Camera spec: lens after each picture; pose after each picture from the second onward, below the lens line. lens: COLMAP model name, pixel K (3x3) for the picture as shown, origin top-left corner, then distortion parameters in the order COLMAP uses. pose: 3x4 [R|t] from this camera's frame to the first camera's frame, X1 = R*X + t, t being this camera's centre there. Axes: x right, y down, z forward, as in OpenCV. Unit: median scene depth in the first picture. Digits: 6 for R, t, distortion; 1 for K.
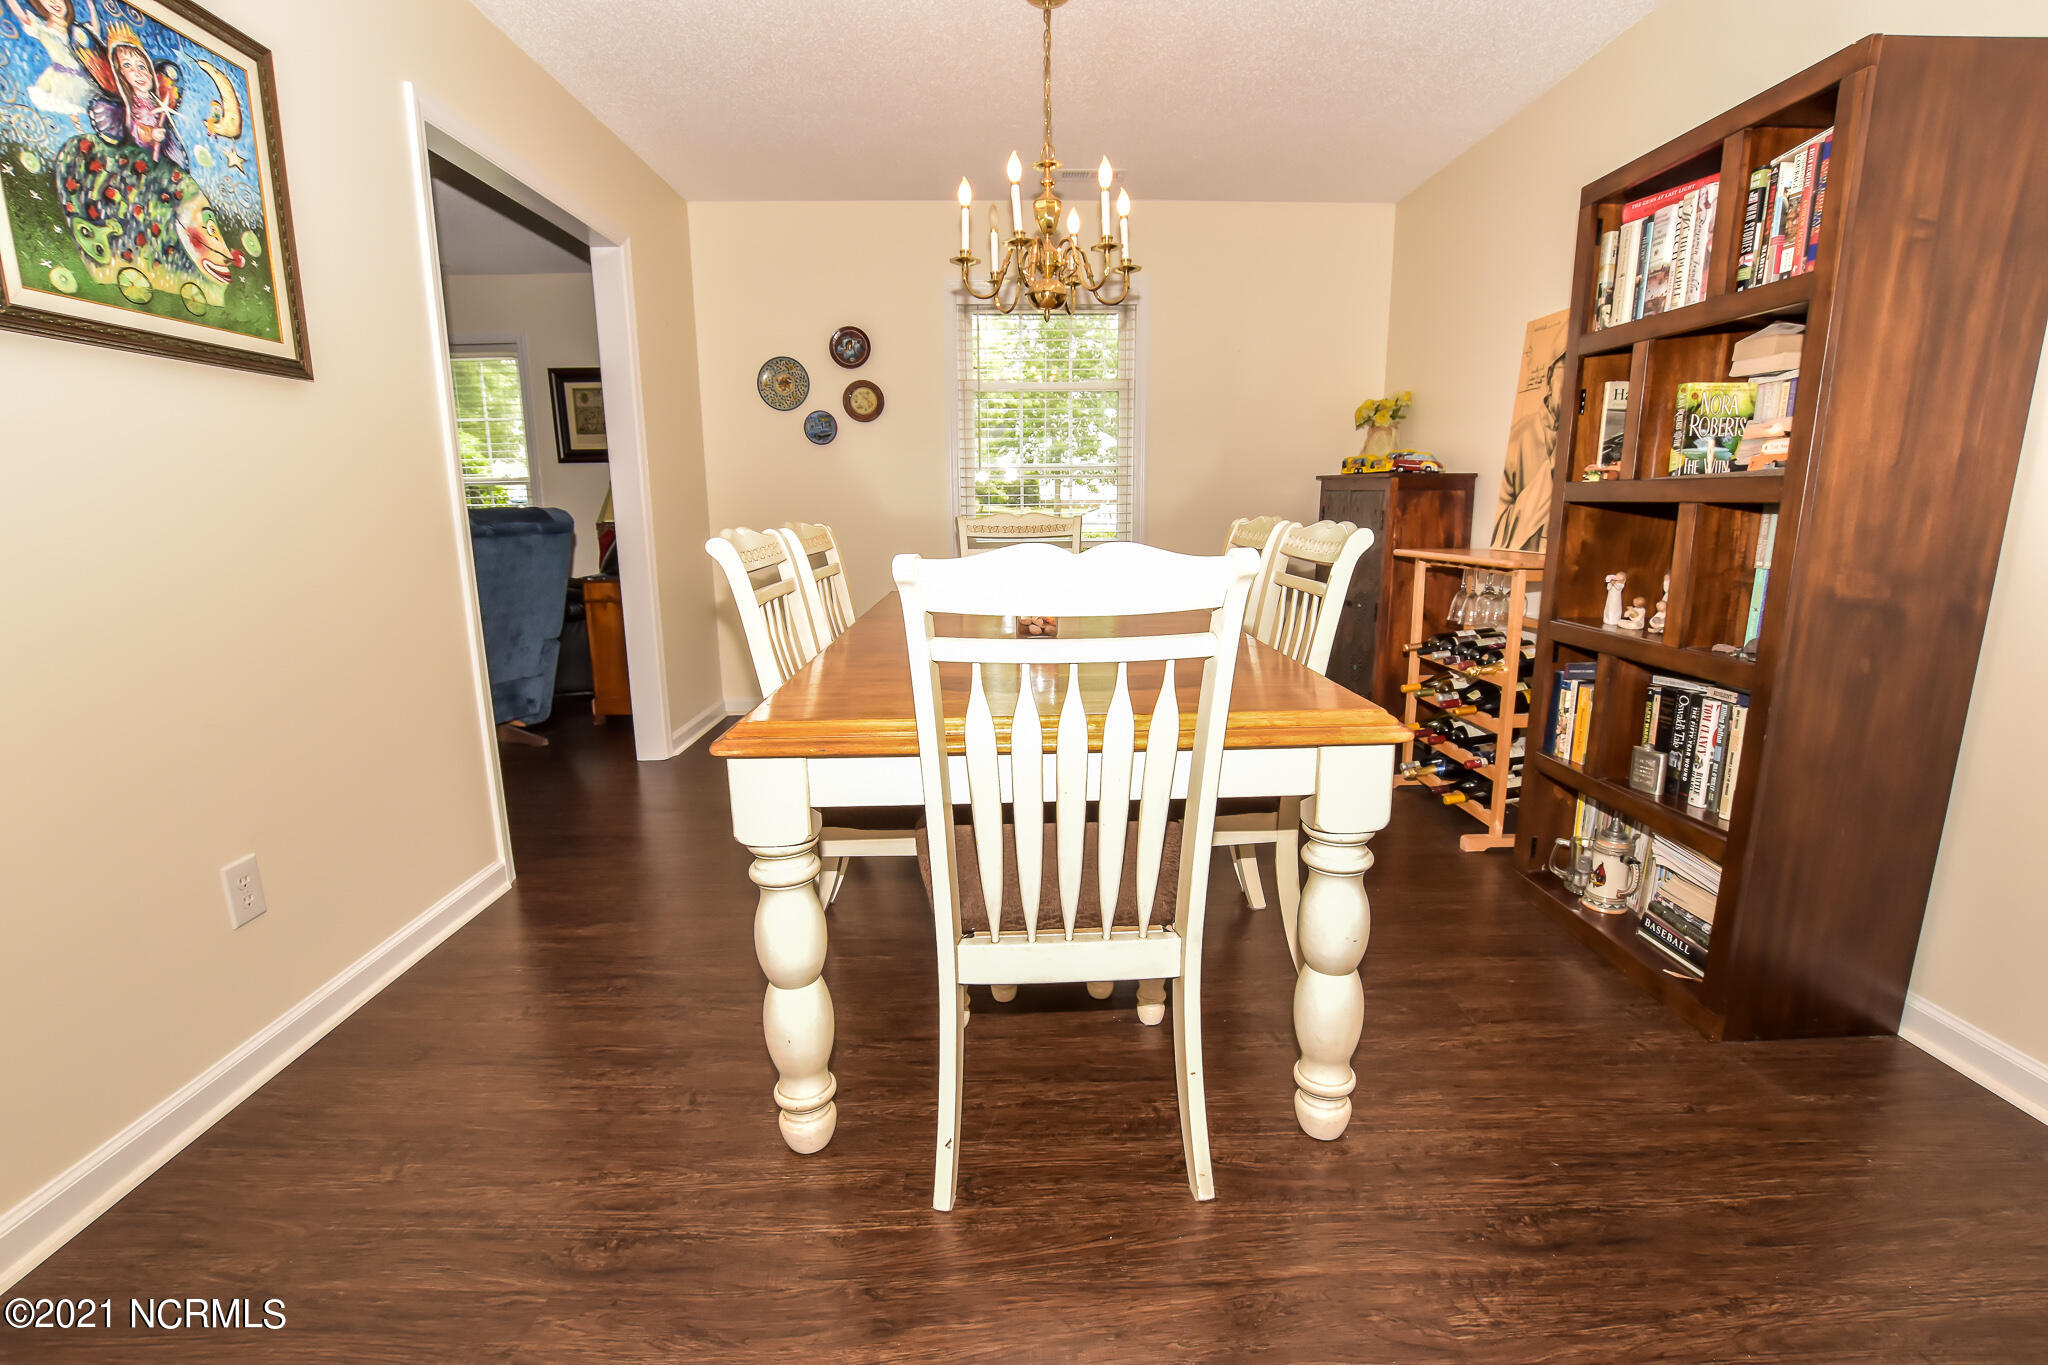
lens RADIAL K [[928.2, 0, 1025.2], [0, 928.2, 680.6], [0, 0, 1]] dist [-0.001642, -0.000191]
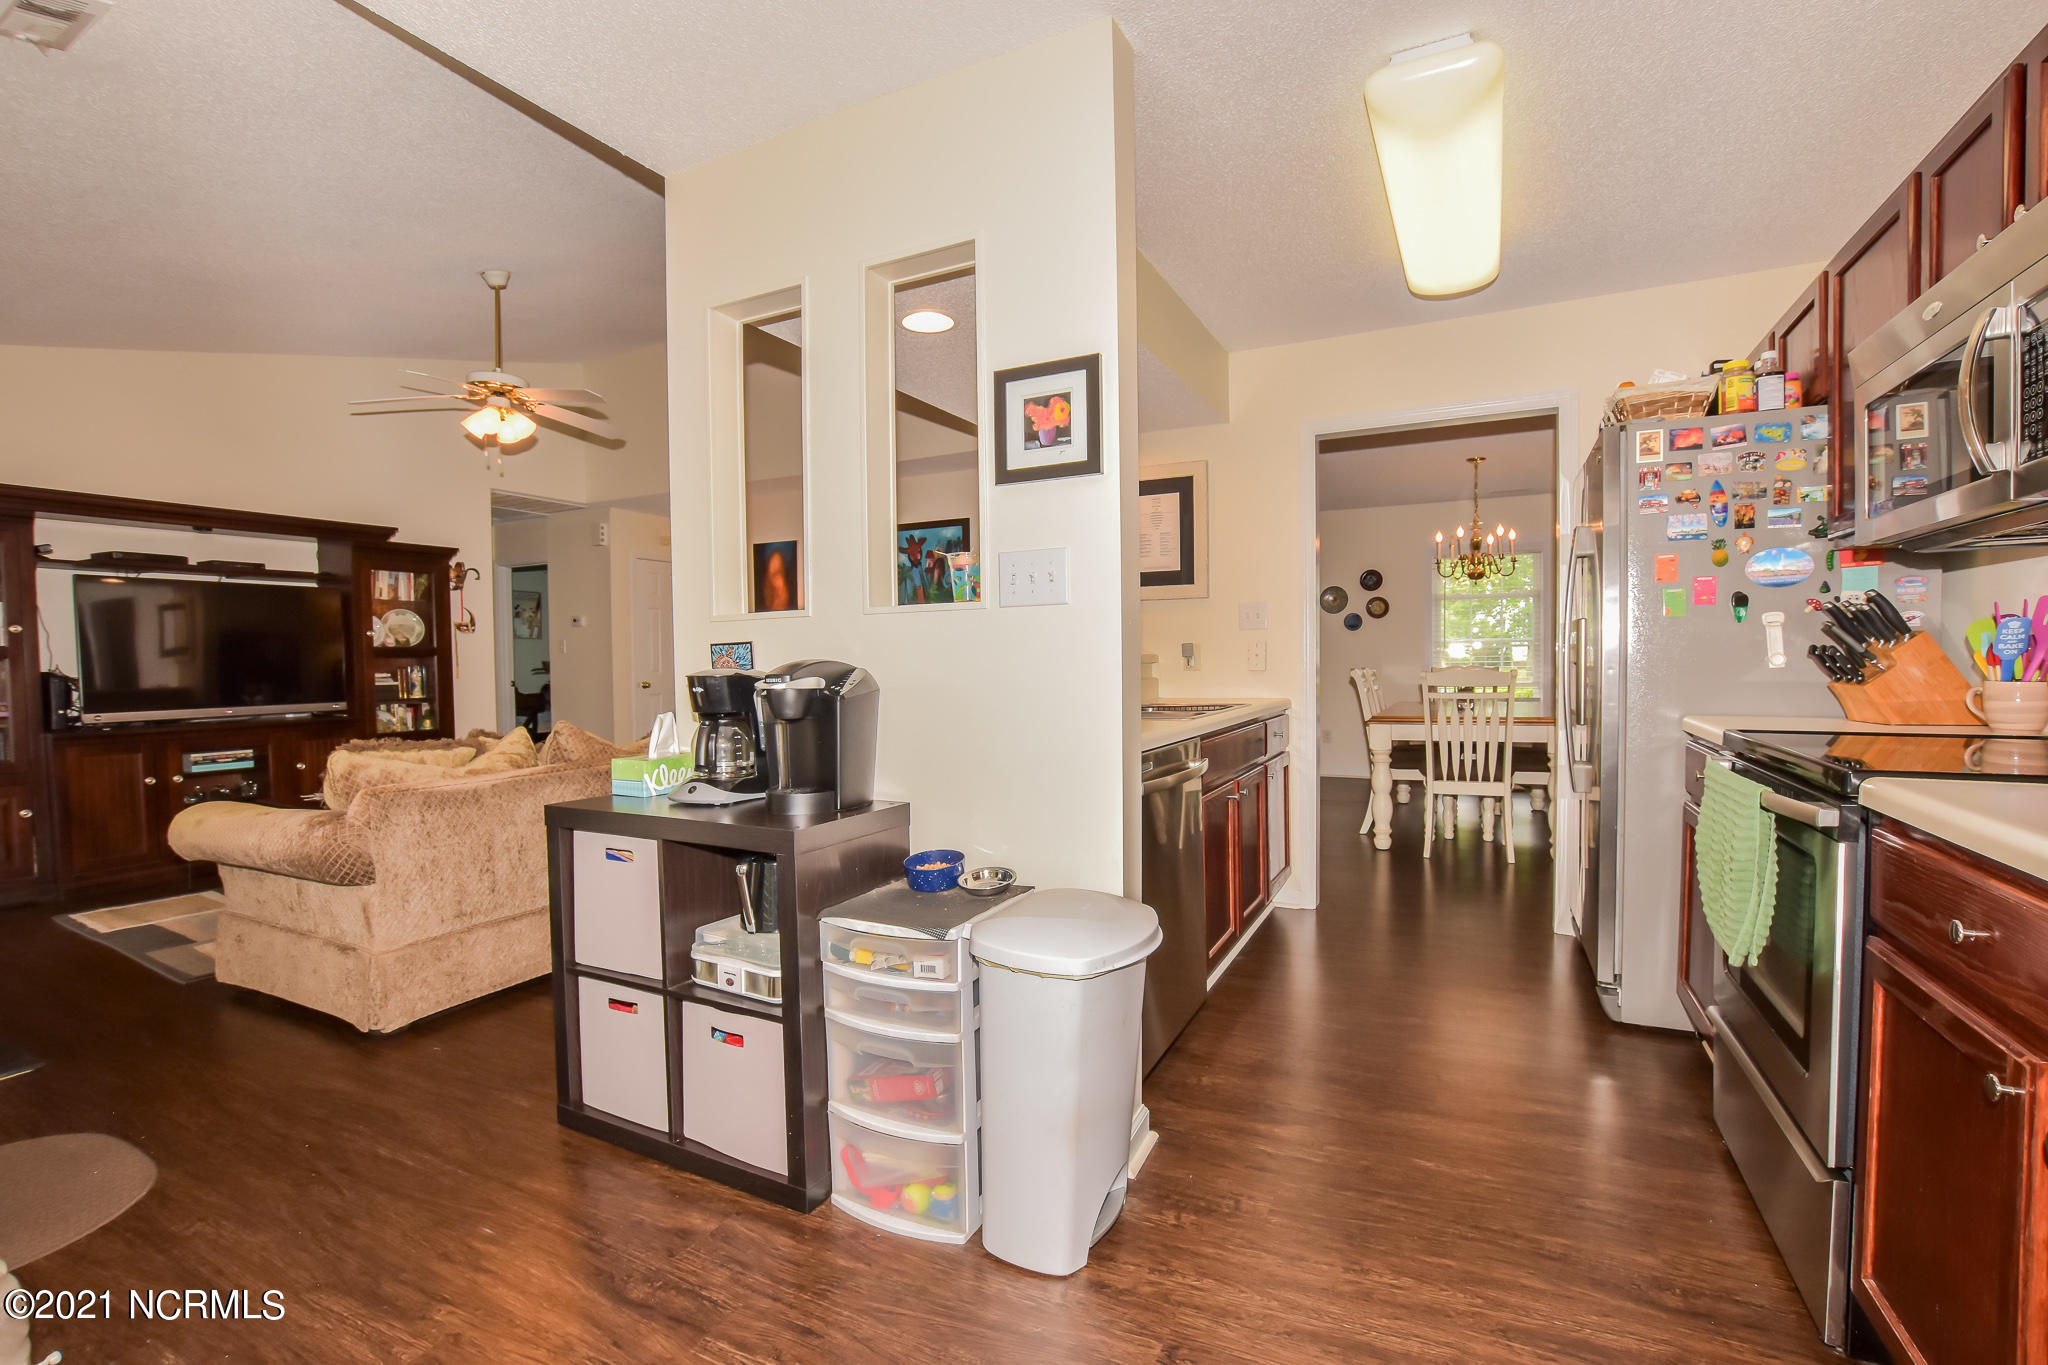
lens RADIAL K [[928.2, 0, 1018.5], [0, 928.2, 684.0], [0, 0, 1]] dist [-0.001642, -0.000191]
pose [[0.887435, 0.014591, -0.460701, 0.049941], [-0.088129, 0.986431, -0.138518, 0.180750], [0.452428, 0.163527, 0.876680, -0.975523]]
